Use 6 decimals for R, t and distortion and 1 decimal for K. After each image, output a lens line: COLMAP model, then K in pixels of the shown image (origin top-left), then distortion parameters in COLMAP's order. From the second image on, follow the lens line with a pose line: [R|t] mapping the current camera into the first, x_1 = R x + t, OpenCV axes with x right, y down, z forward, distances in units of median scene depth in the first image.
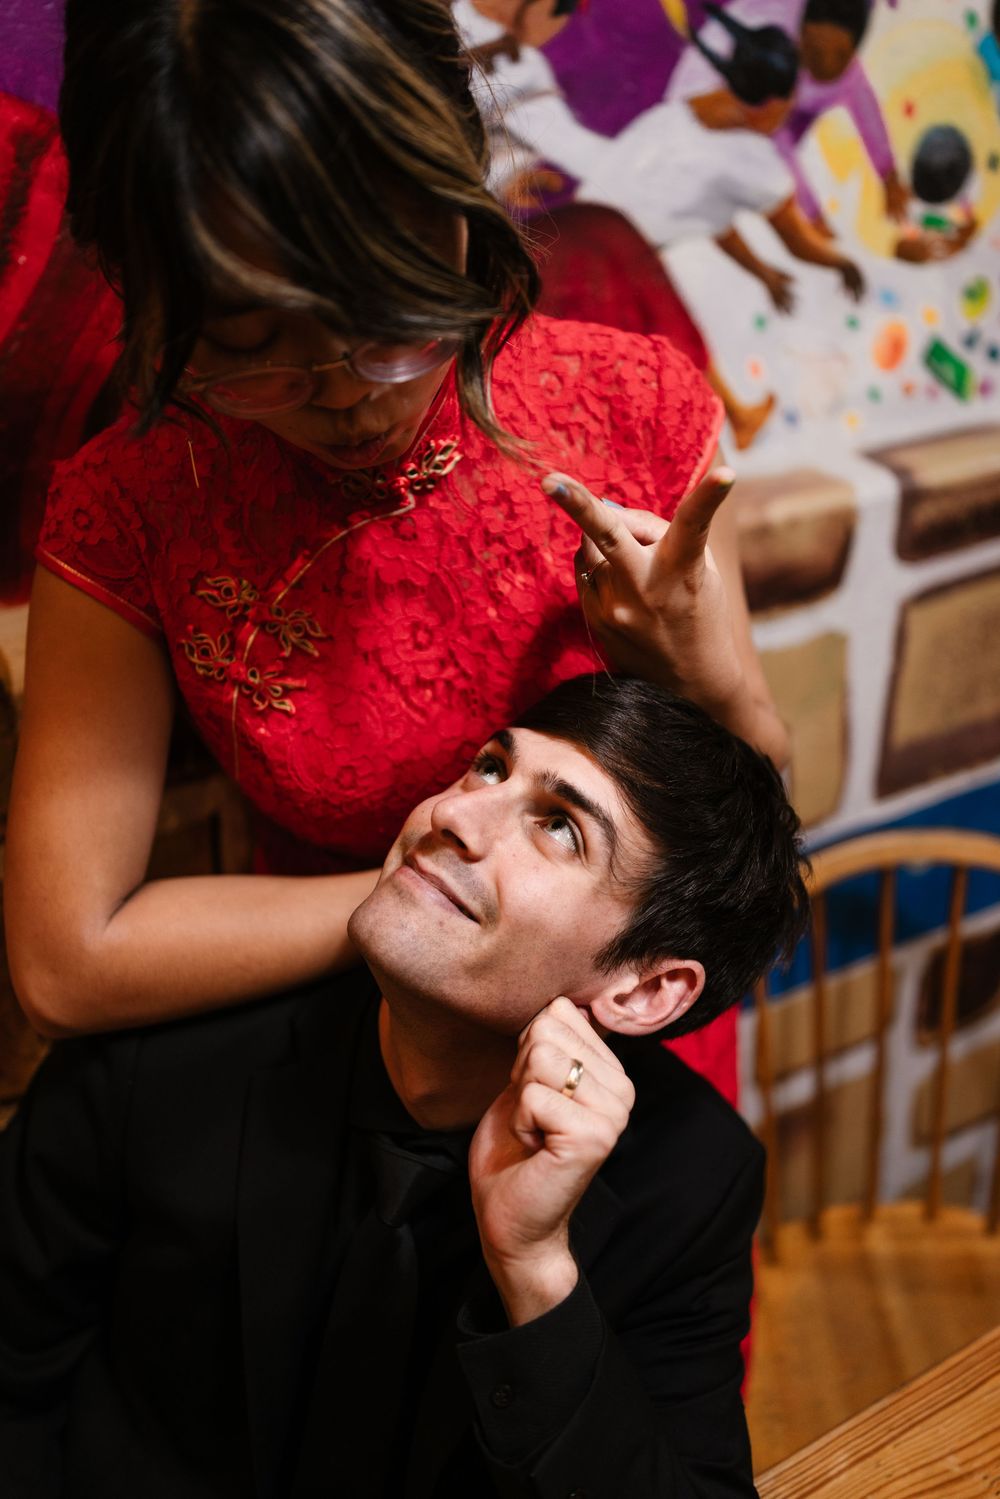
lens RADIAL K [[1441.0, 0, 502.7], [0, 1441.0, 744.8], [0, 0, 1]] dist [-0.002148, 0.000000]
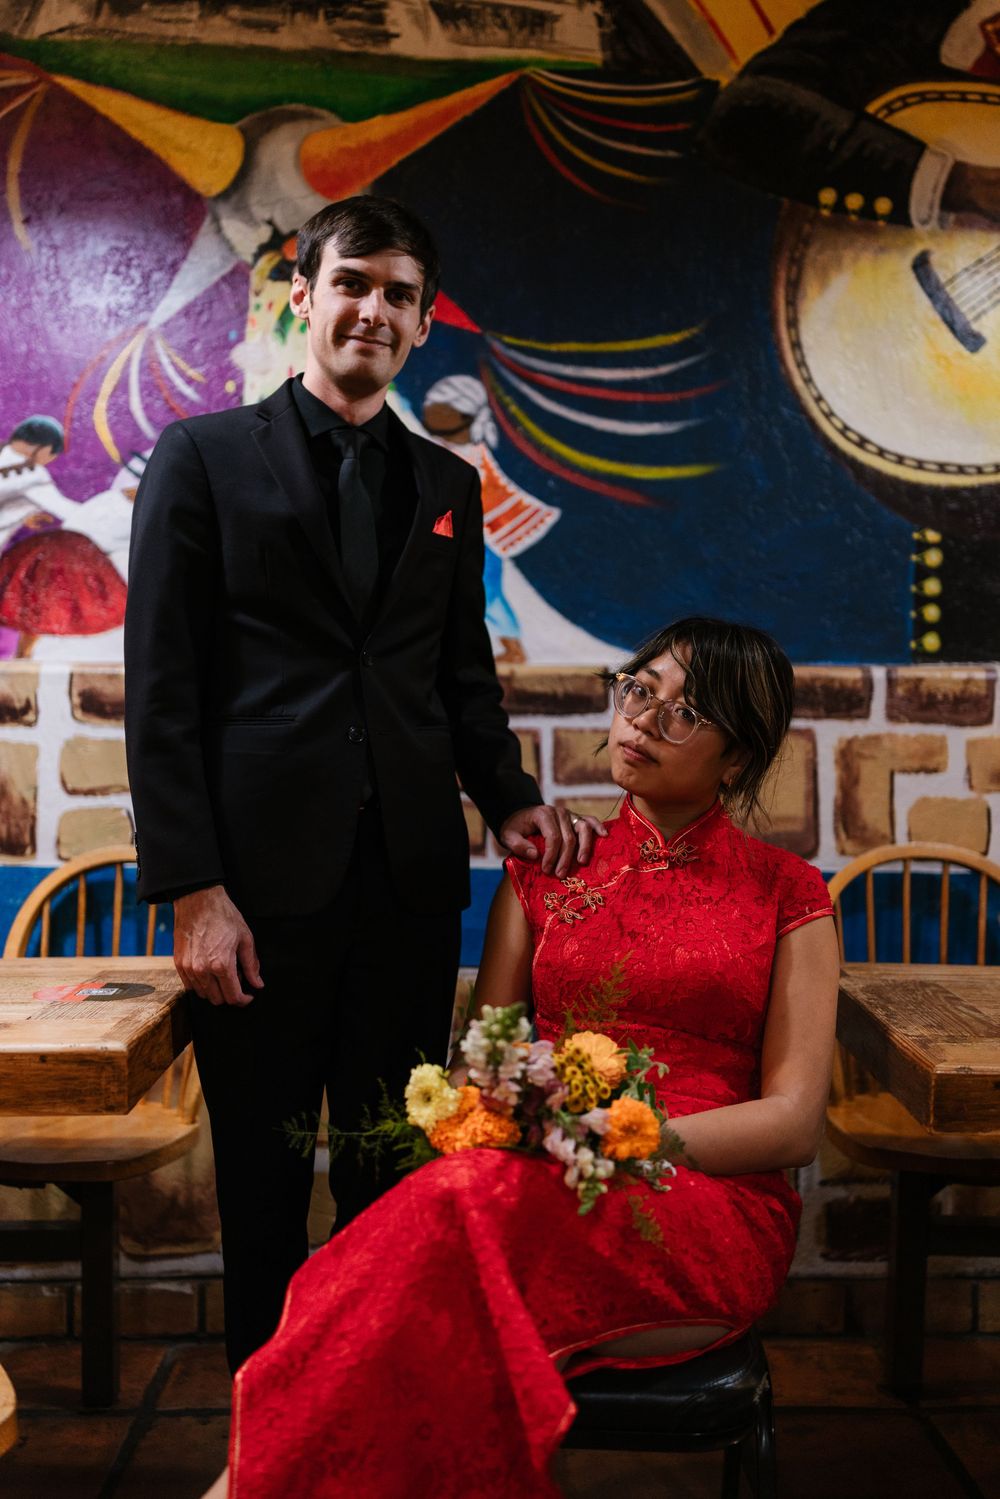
lens RADIAL K [[1441.0, 0, 525.3], [0, 1441.0, 757.3], [0, 0, 1]] dist [-0.002148, 0.000000]
pose [[0.874980, 0.055946, -0.480916, 1.637984], [-0.241208, 0.911625, -0.332804, 0.480926], [0.419797, 0.407198, 0.811148, -0.348496]]
